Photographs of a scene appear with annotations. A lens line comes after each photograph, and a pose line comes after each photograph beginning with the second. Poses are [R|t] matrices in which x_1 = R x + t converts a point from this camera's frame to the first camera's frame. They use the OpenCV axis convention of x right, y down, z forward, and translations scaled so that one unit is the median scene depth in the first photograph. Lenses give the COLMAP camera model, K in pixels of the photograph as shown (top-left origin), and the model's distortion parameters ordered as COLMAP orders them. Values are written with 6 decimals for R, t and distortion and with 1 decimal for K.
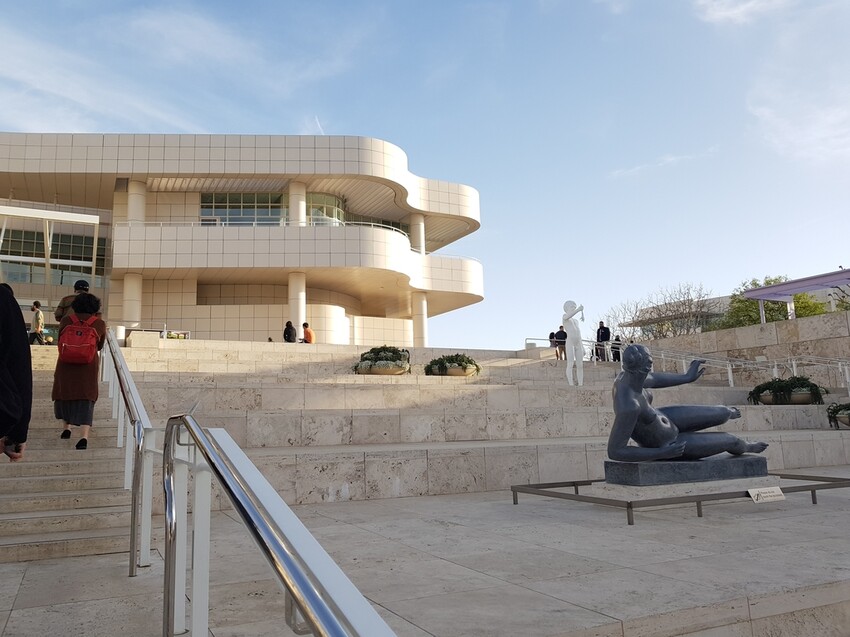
lens RADIAL K [[665.7, 0, 420.7], [0, 665.7, 307.6], [0, 0, 1]] dist [0.003374, 0.006268]
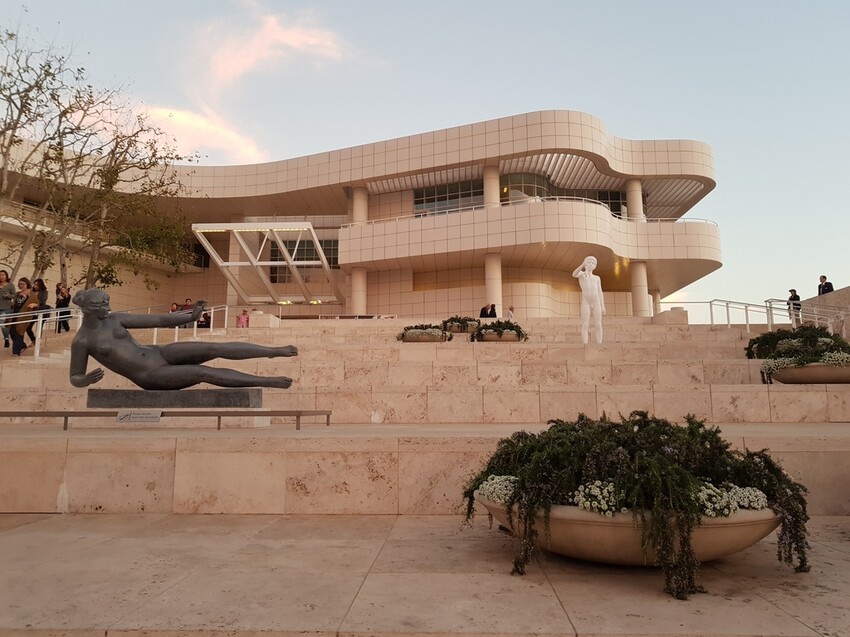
lens RADIAL K [[662.4, 0, 426.3], [0, 662.4, 307.1], [0, 0, 1]] dist [0.000824, -0.003022]
pose [[0.883465, -0.056174, -0.465118, 0.197257], [0.066558, 0.997765, 0.005920, 0.017313], [0.463746, -0.036188, 0.885229, 0.035284]]
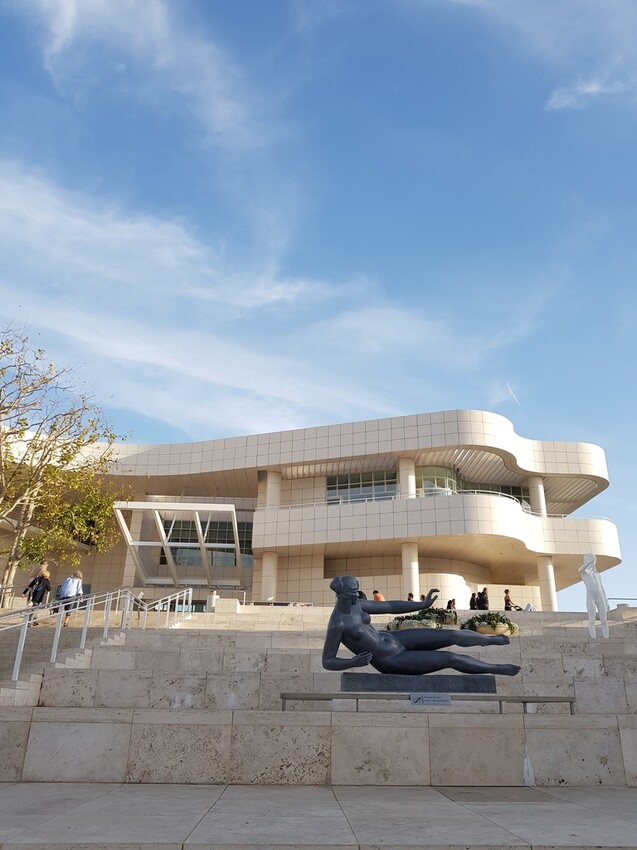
lens RADIAL K [[669.6, 0, 338.9], [0, 669.6, 424.7], [0, 0, 1]] dist [-0.004266, -0.011340]
pose [[0.923827, -0.122273, -0.362759, 0.116636], [0.035878, 0.971102, -0.235954, 0.011185], [0.381126, 0.204966, 0.901516, -0.031454]]
